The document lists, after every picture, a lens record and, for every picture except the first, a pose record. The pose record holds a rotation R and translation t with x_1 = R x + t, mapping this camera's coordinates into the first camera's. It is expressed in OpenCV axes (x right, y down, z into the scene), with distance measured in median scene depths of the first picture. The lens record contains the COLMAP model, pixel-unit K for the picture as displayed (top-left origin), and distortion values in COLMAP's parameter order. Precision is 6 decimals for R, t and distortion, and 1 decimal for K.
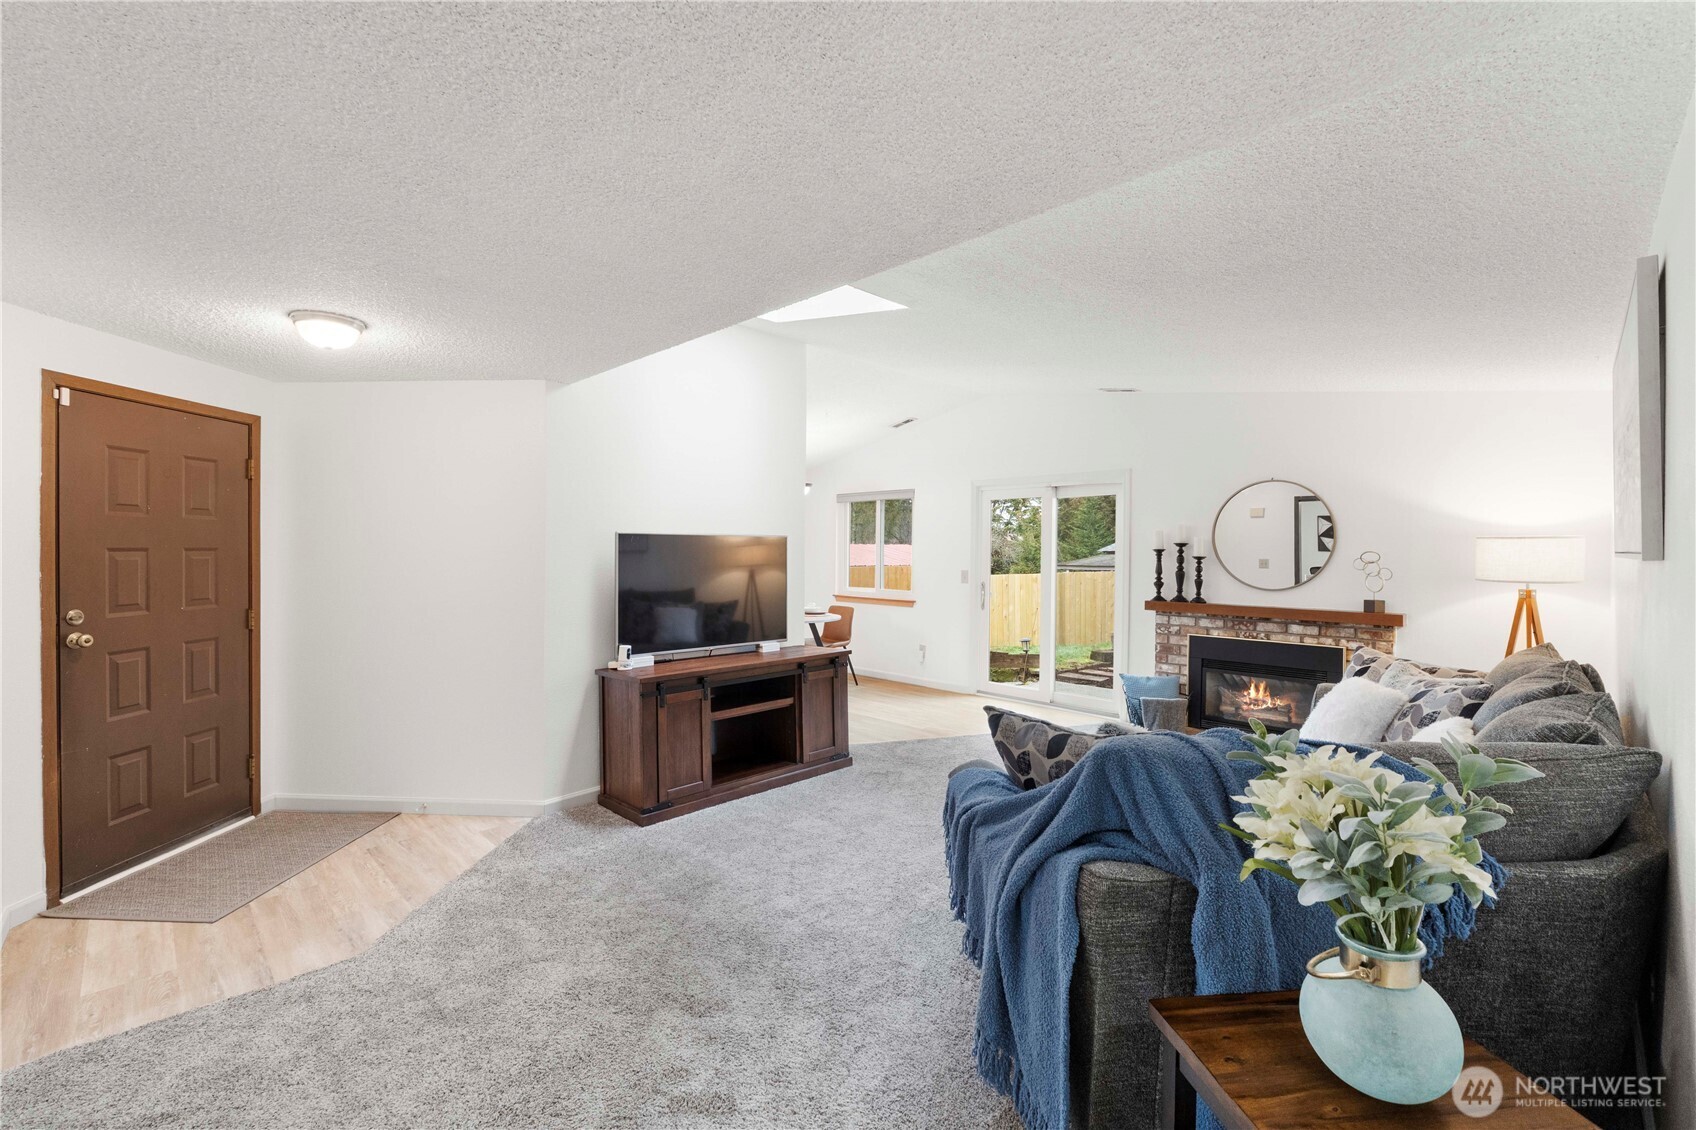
lens RADIAL K [[714.7, 0, 845.0], [0, 714.7, 558.8], [0, 0, 1]] dist [-0.007557, 0.000016]
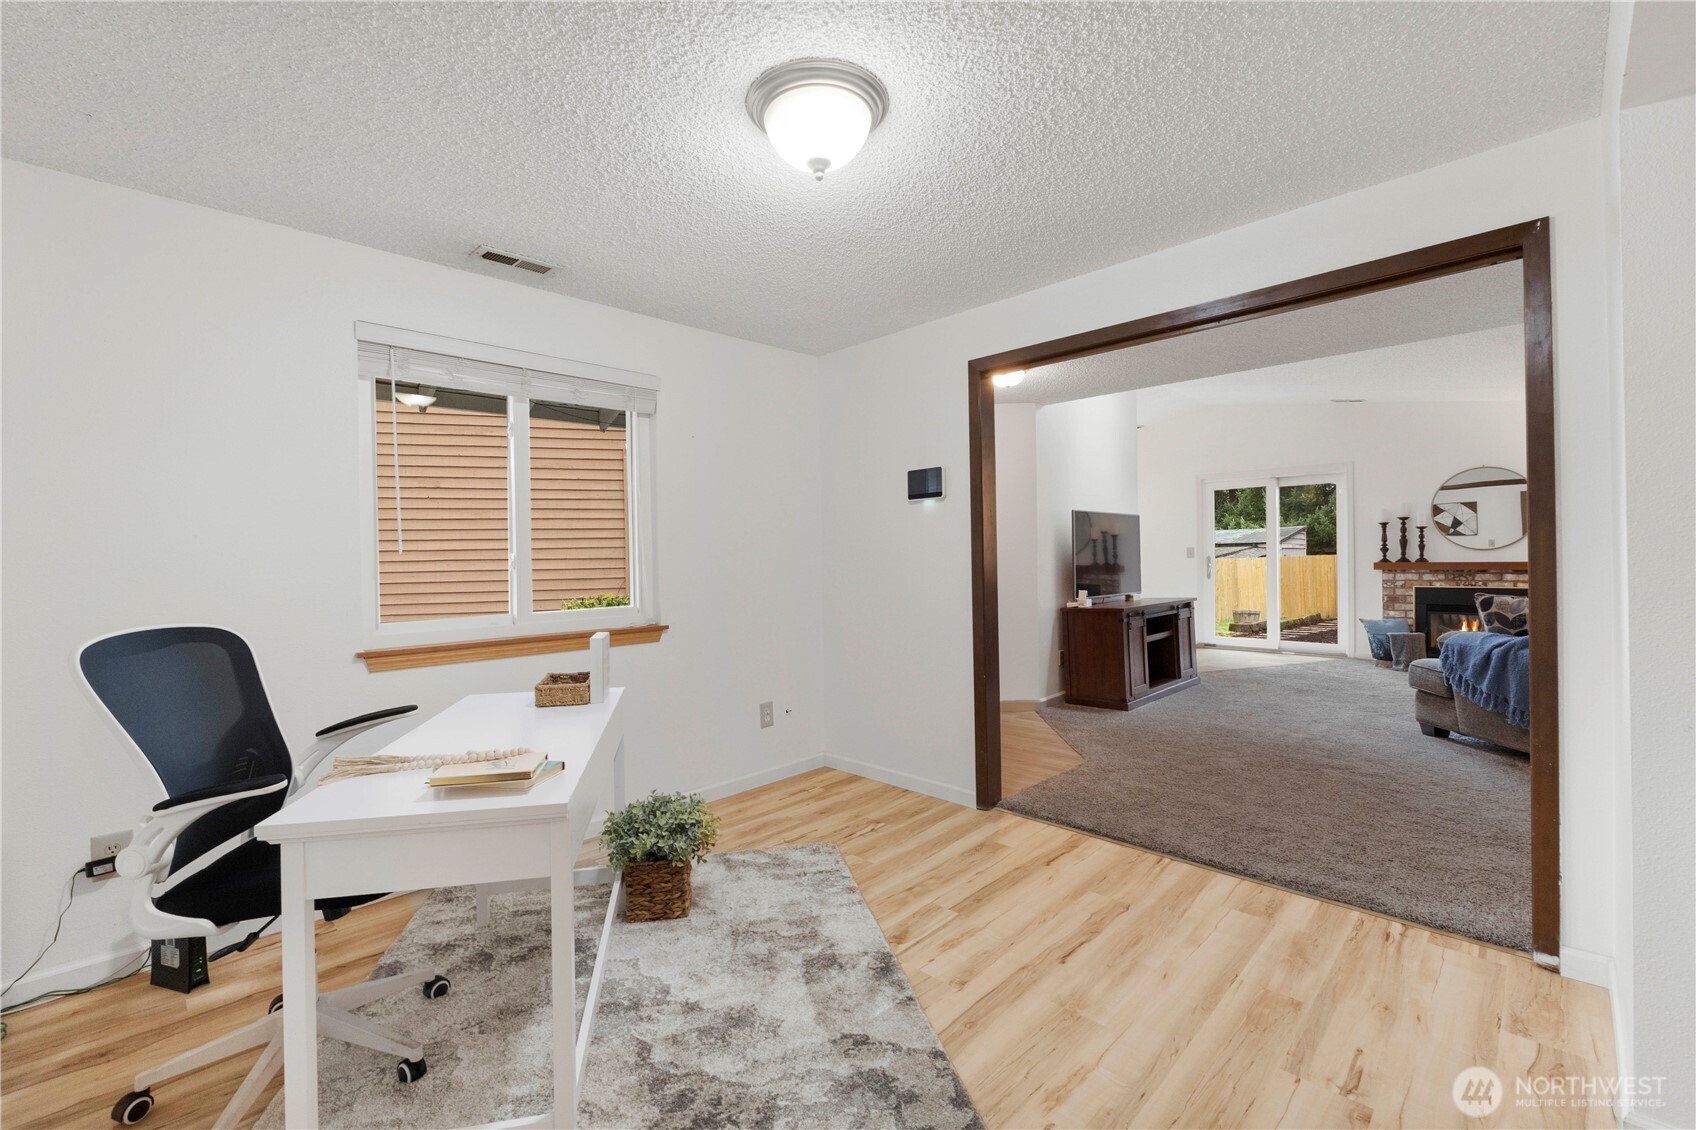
lens RADIAL K [[709.4, 0, 846.5], [0, 709.4, 562.4], [0, 0, 1]] dist [-0.010483, -0.000586]
pose [[0.999743, -0.021516, 0.007183, -0.571192], [0.021562, 0.999747, -0.006456, 0.048095], [-0.007042, 0.006609, 0.999953, -0.286892]]
